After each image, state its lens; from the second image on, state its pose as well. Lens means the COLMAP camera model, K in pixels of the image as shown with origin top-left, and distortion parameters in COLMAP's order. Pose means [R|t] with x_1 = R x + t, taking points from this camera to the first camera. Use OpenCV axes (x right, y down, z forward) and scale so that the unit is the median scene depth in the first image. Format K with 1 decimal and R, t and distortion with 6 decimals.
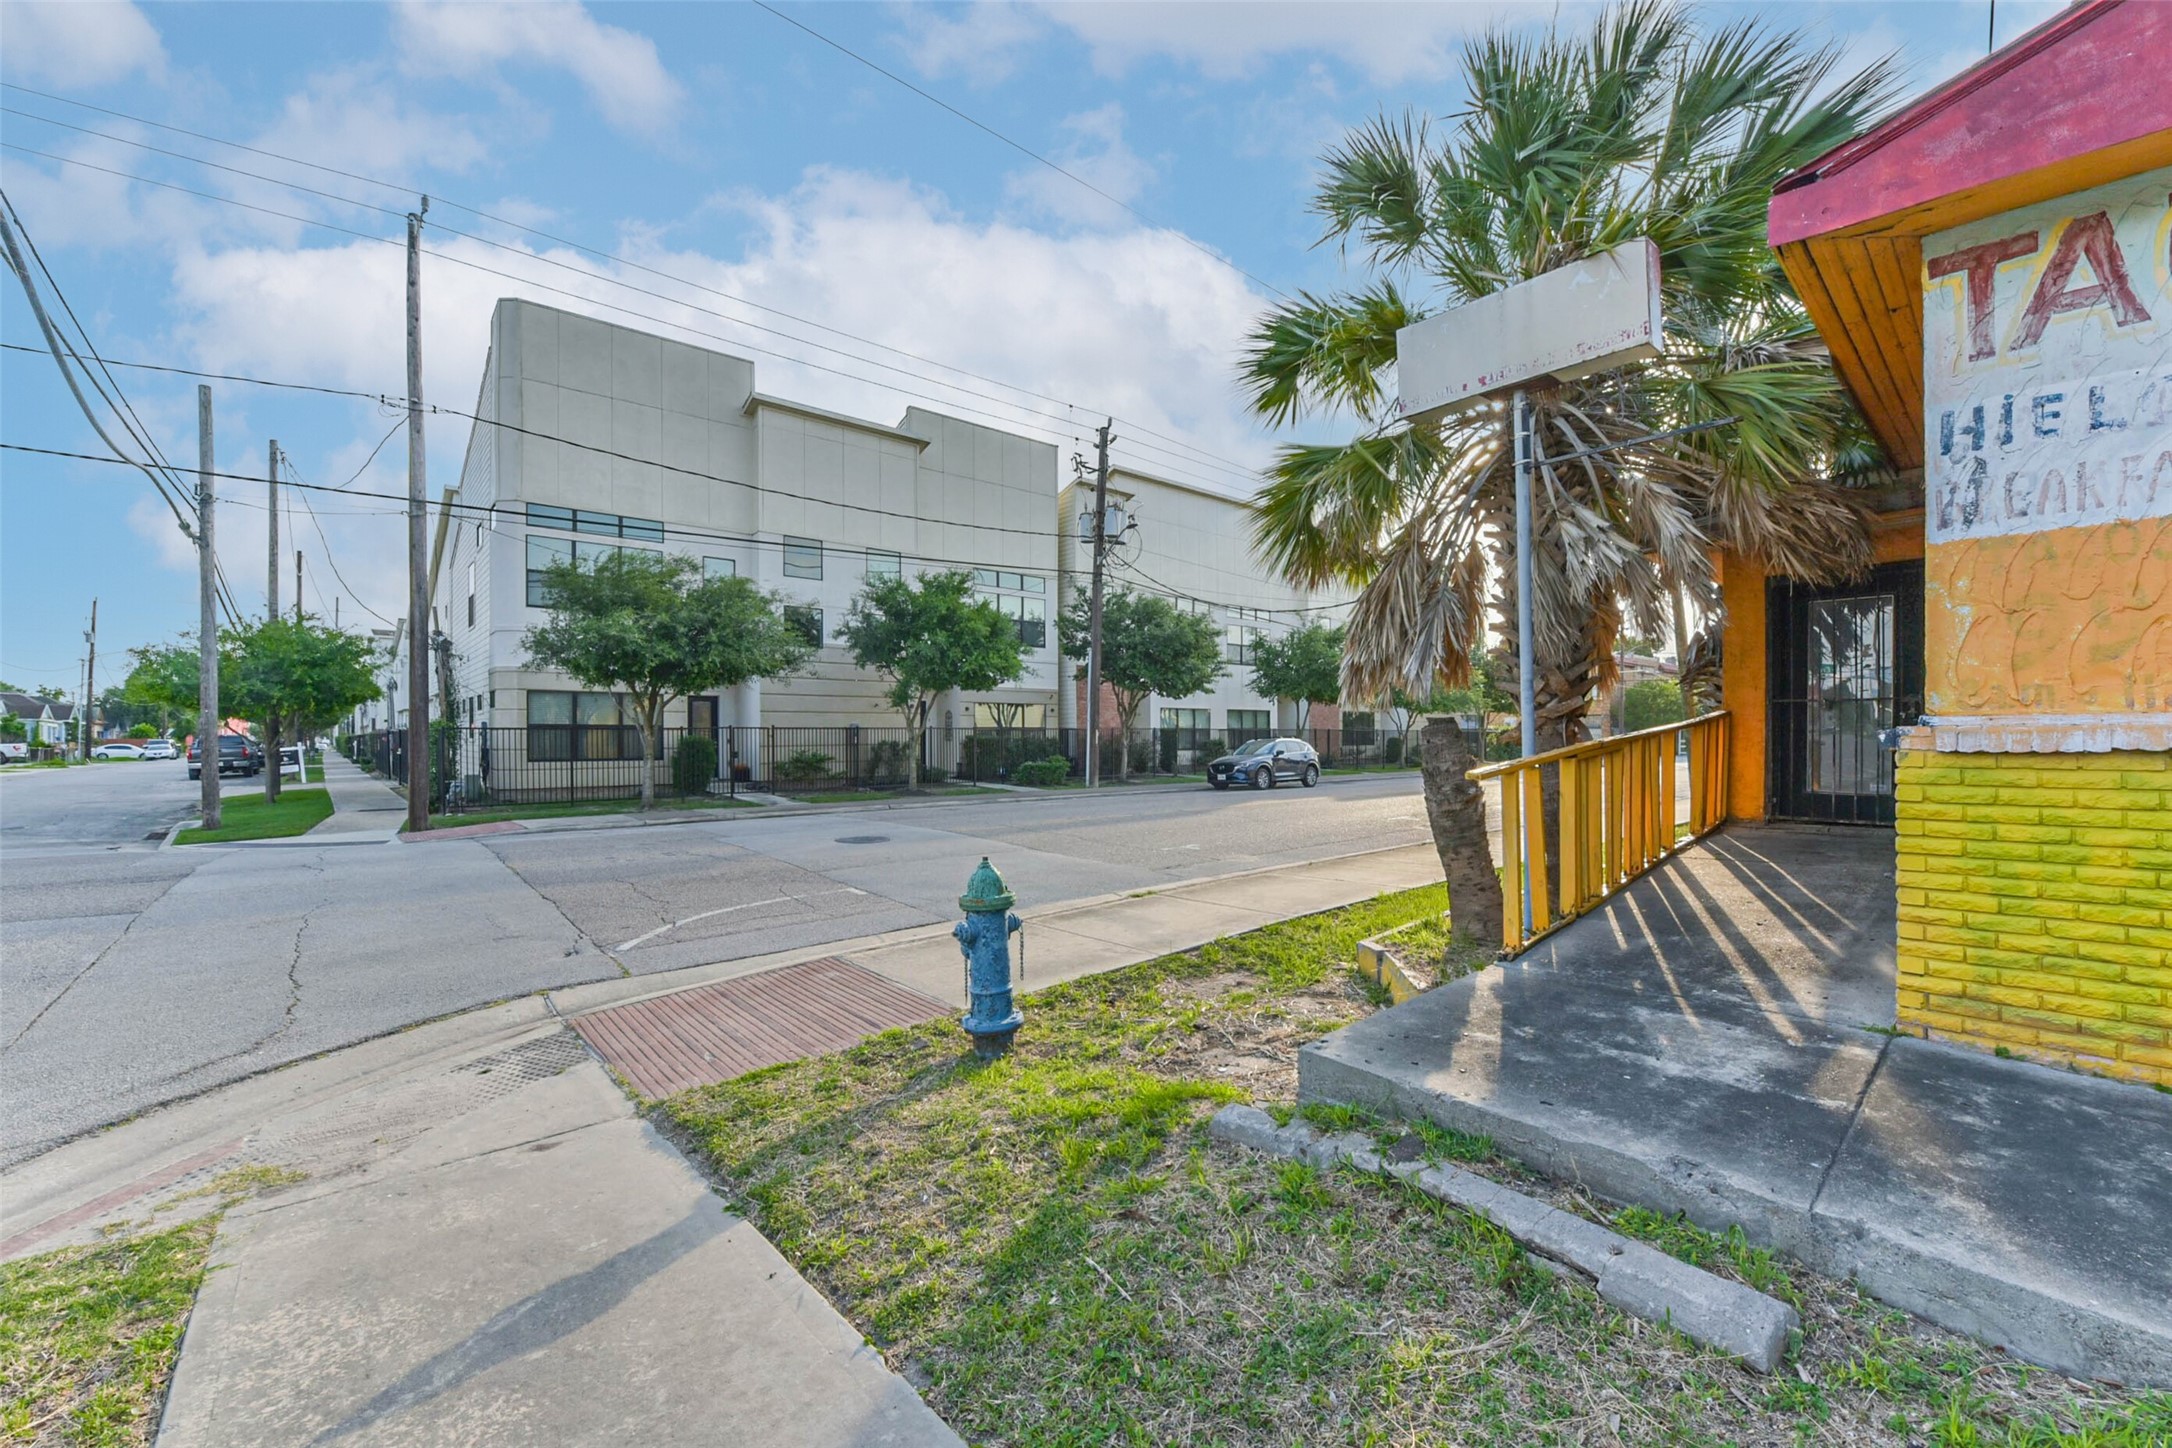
lens RADIAL K [[865.4, 0, 1085.3], [0, 865.4, 736.9], [0, 0, 1]] dist [-0.019725, -0.000452]
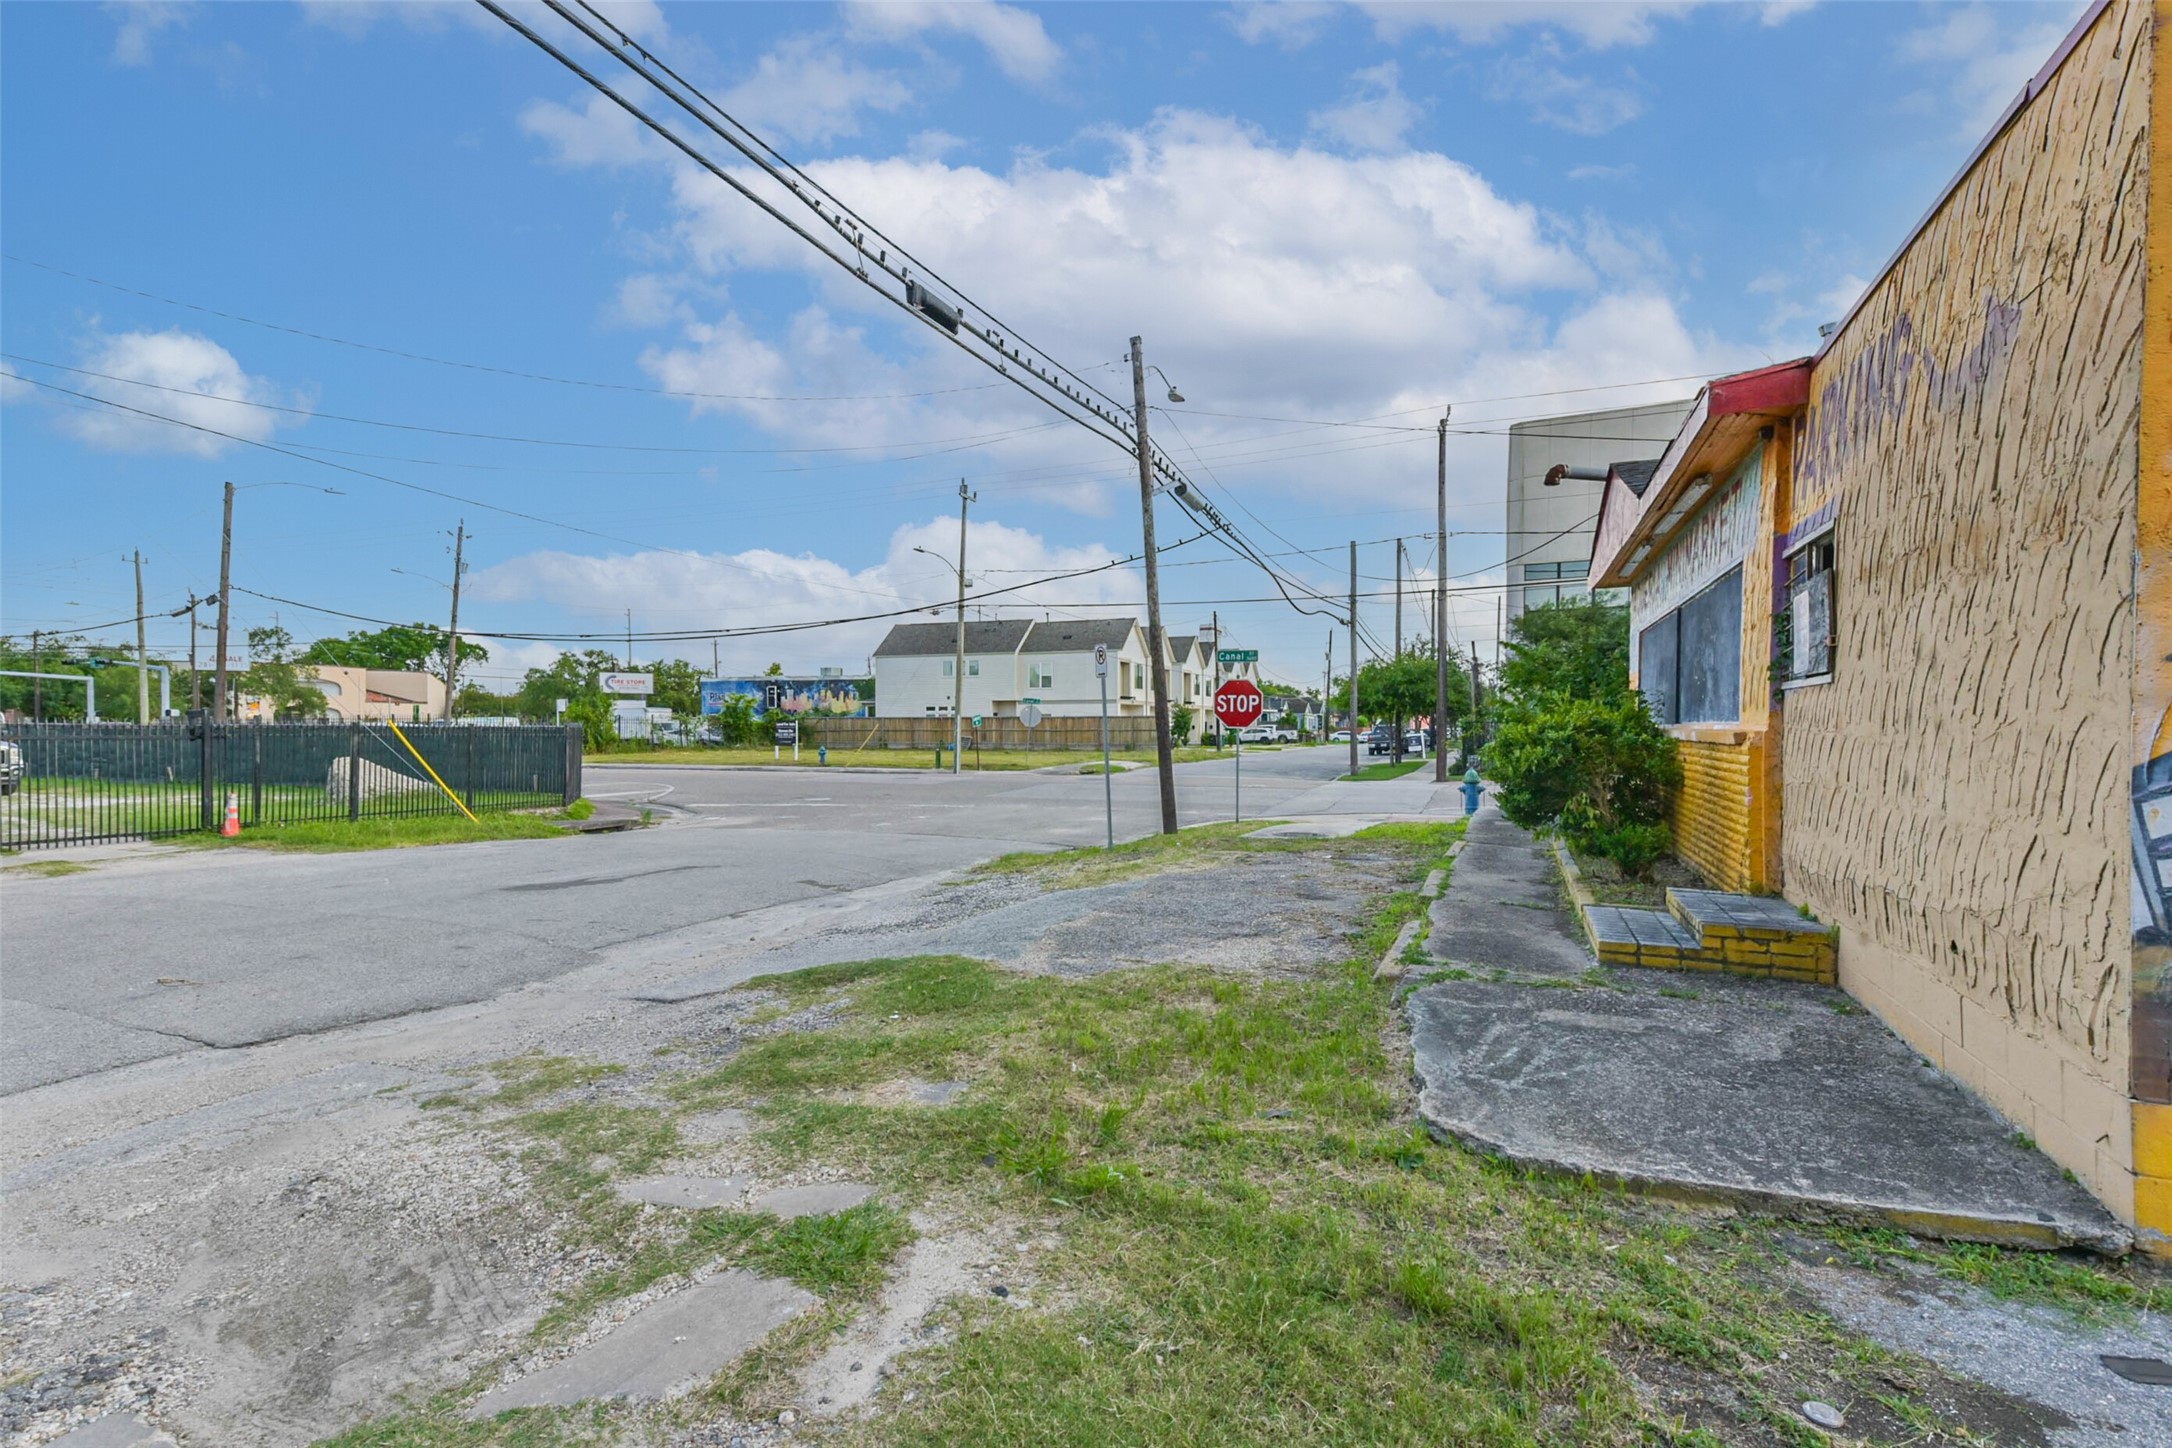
lens RADIAL K [[1033.3, 0, 1075.0], [0, 1033.3, 729.1], [0, 0, 1]] dist [0.143553, -0.050163]
pose [[0.438436, 0.004818, -0.898750, 0.674477], [-0.002177, 0.999988, 0.004299, -0.004245], [0.898760, 0.000072, 0.438441, -0.501594]]
